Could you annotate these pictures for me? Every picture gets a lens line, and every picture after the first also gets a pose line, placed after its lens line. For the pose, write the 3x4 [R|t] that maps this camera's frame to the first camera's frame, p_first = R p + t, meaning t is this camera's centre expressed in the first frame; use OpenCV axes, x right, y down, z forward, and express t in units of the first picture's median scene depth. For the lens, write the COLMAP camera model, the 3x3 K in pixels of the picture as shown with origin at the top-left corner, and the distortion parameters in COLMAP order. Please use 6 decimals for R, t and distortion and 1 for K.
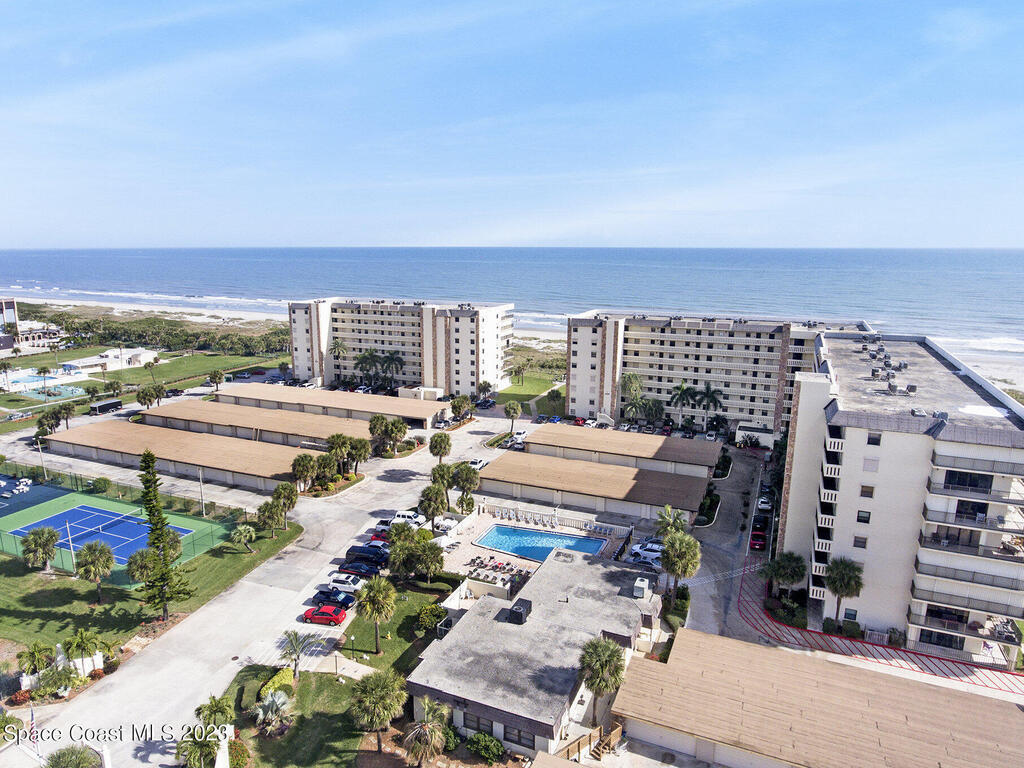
lens RADIAL K [[674.8, 0, 508.6], [0, 674.8, 381.3], [0, 0, 1]] dist [-0.001111, -0.009565]
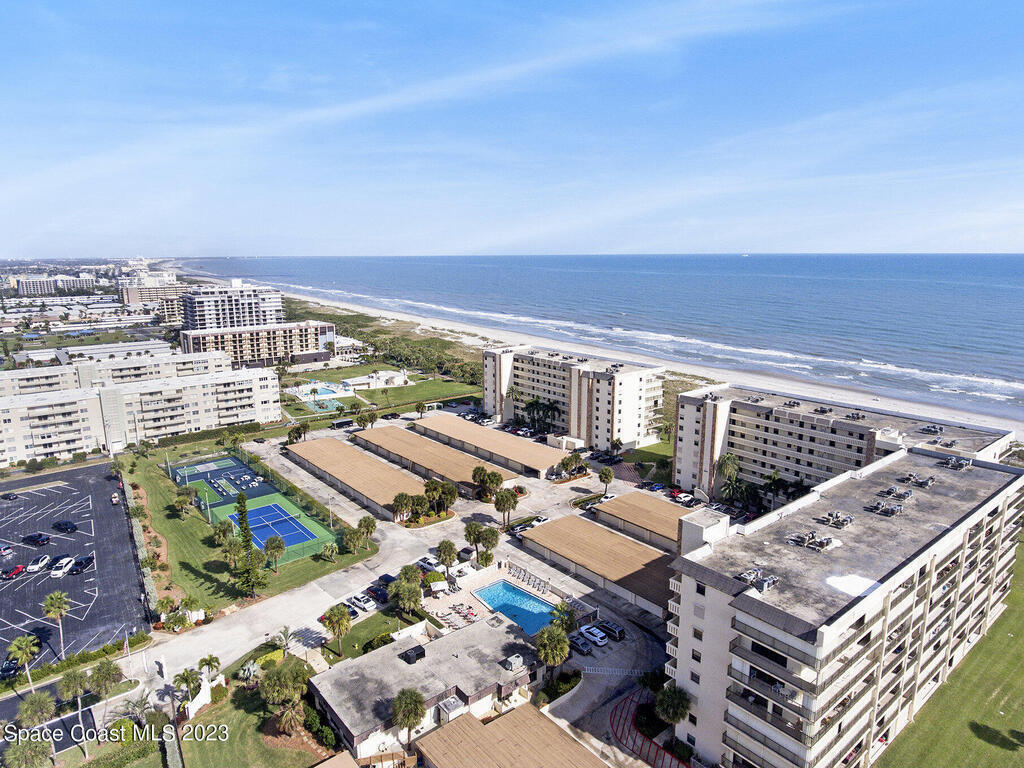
lens RADIAL K [[674.8, 0, 520.2], [0, 674.8, 388.1], [0, 0, 1]] dist [-0.001111, -0.009565]
pose [[0.887337, 0.095477, -0.451129, 0.346862], [-0.088894, 0.995397, 0.035818, -0.120292], [0.452473, 0.008320, 0.891740, -0.059965]]
